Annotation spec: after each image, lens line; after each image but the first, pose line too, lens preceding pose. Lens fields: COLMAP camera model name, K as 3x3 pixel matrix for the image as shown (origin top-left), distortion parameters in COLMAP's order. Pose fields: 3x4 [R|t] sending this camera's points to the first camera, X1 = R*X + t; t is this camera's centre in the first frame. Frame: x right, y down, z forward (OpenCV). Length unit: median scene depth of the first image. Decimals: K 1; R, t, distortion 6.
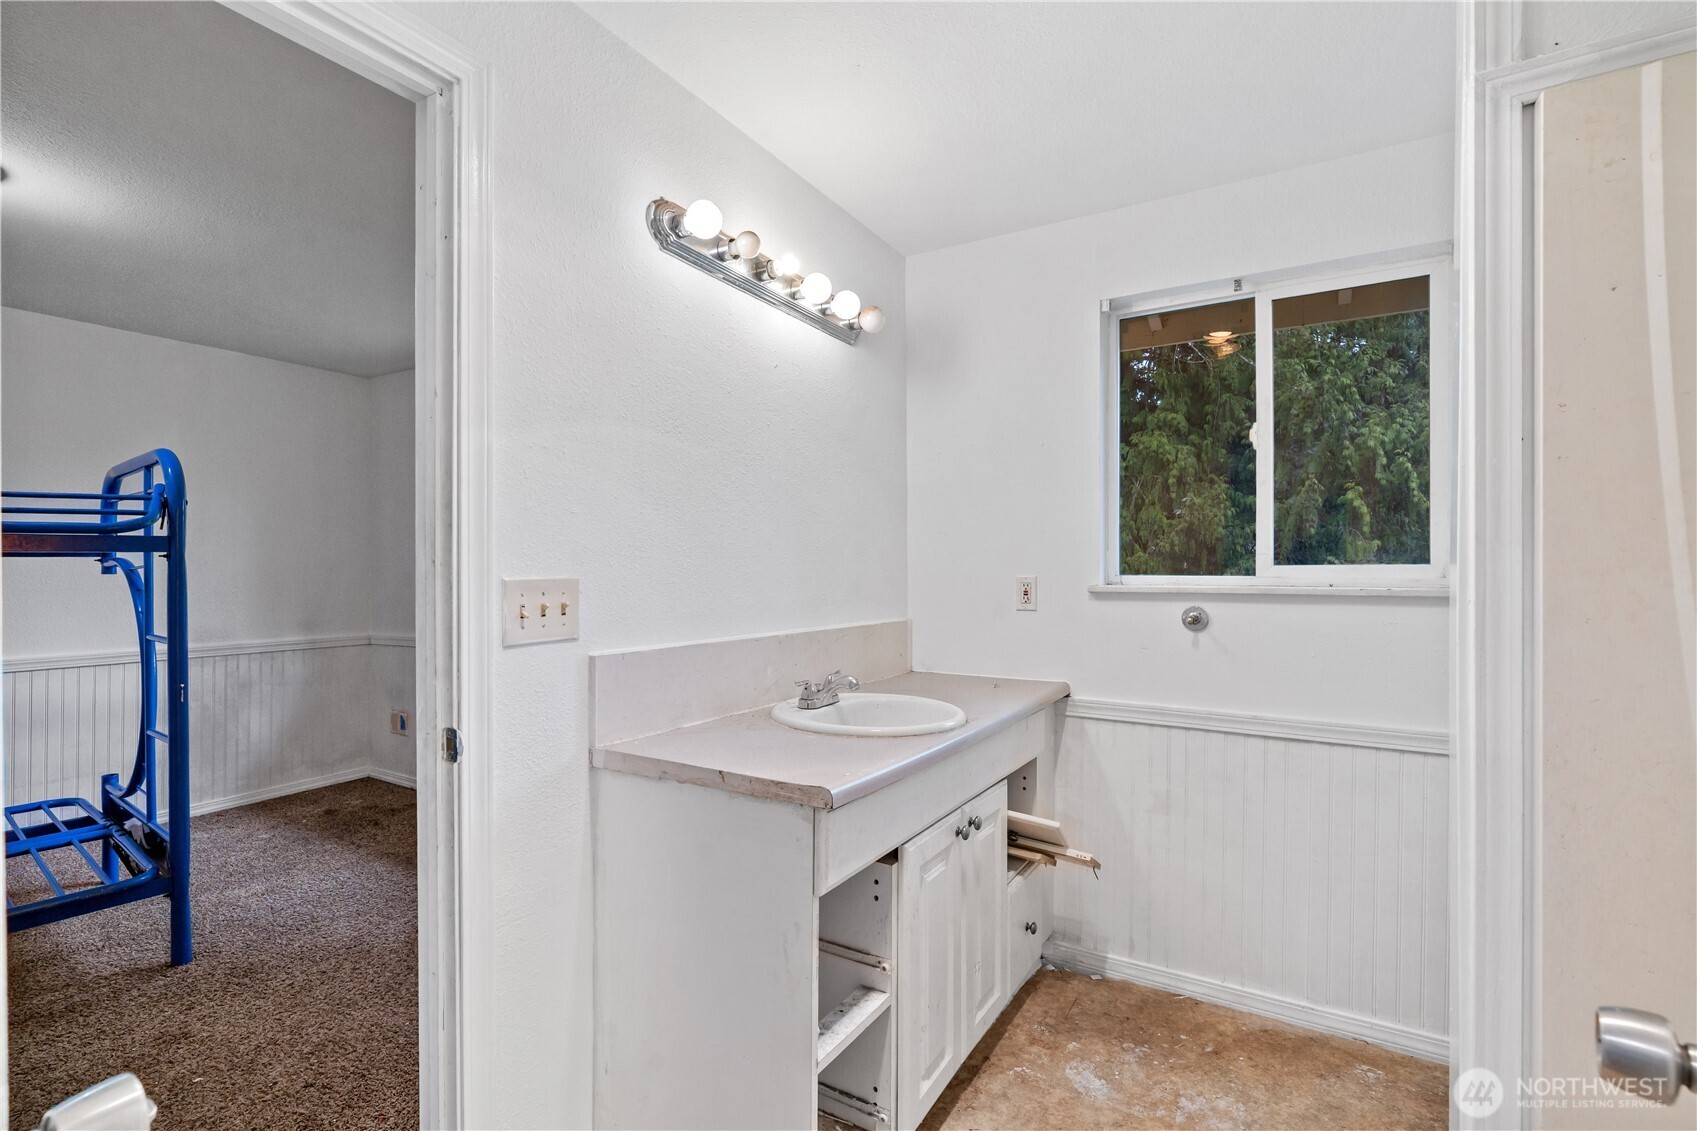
lens RADIAL K [[782.4, 0, 845.3], [0, 782.4, 569.0], [0, 0, 1]] dist [-0.000522, 0.000170]
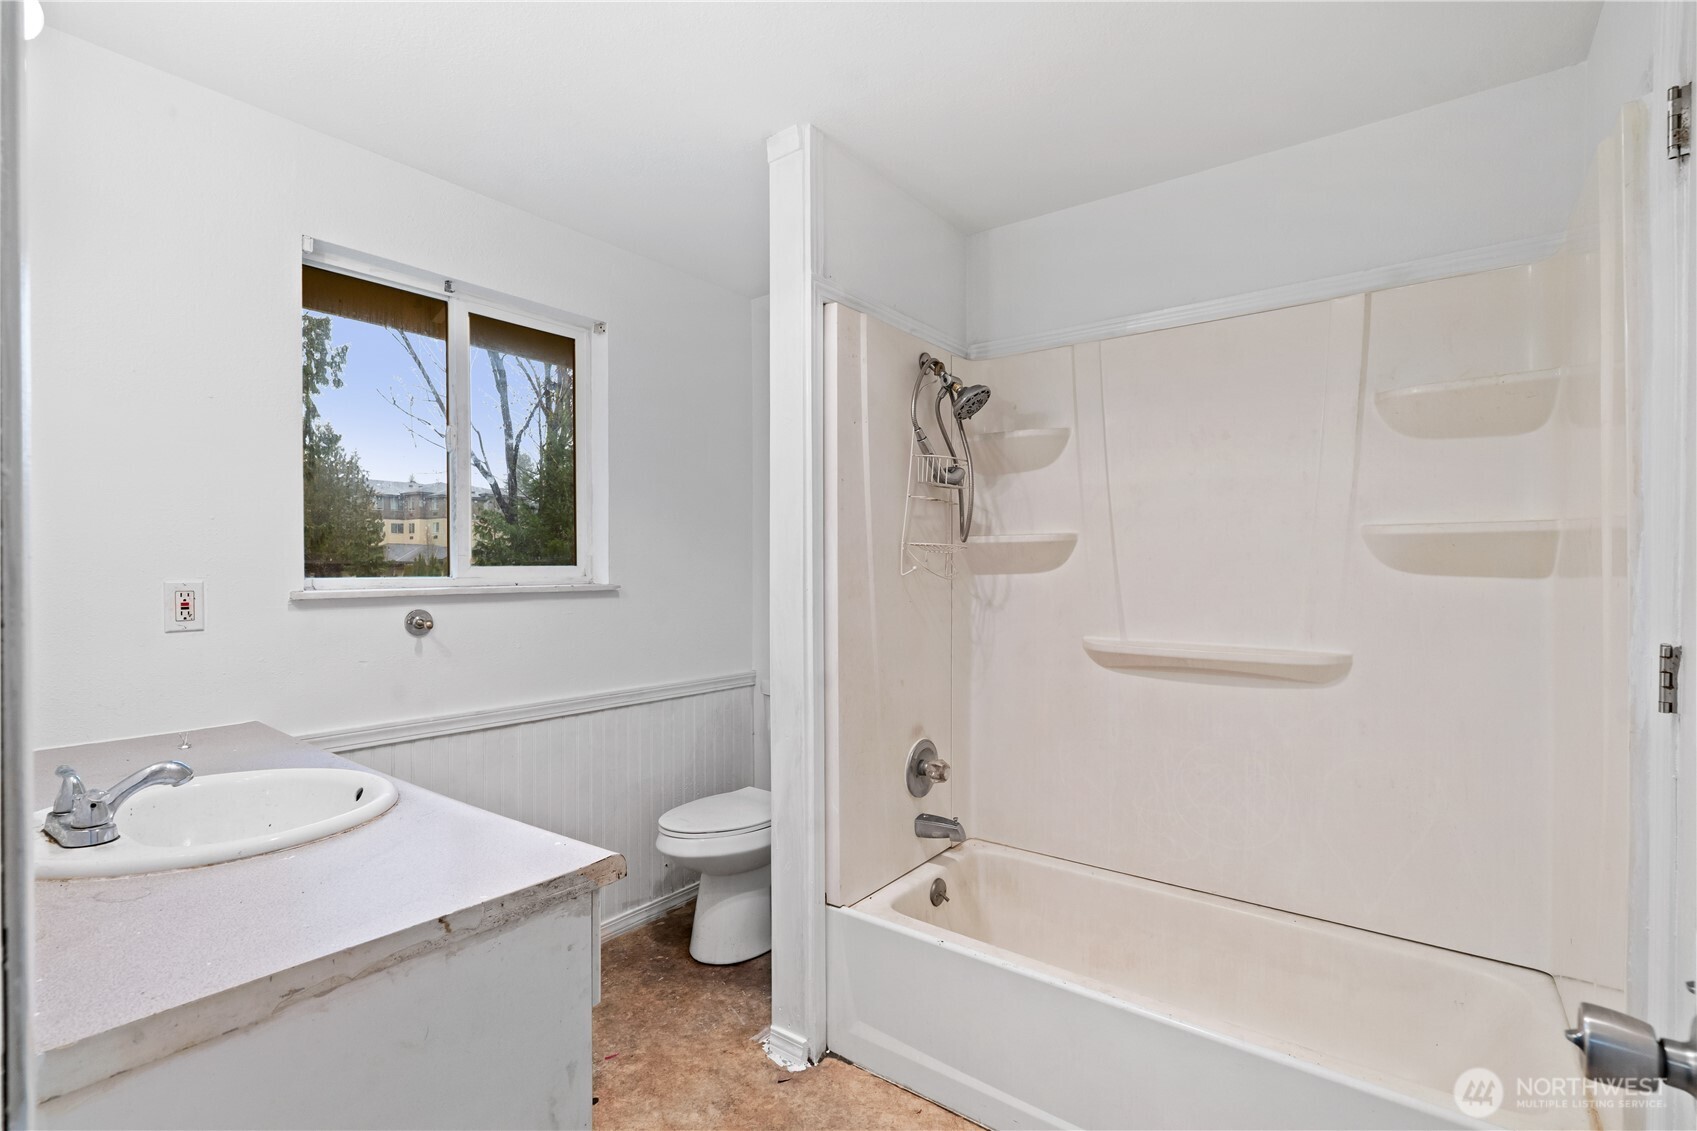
lens RADIAL K [[782.4, 0, 845.9], [0, 782.4, 566.2], [0, 0, 1]] dist [-0.000522, 0.000170]
pose [[0.106958, 0.000413, 0.994263, -0.454837], [0.001177, 0.999999, -0.000542, -0.003870], [-0.994263, 0.001229, 0.106958, 0.403918]]
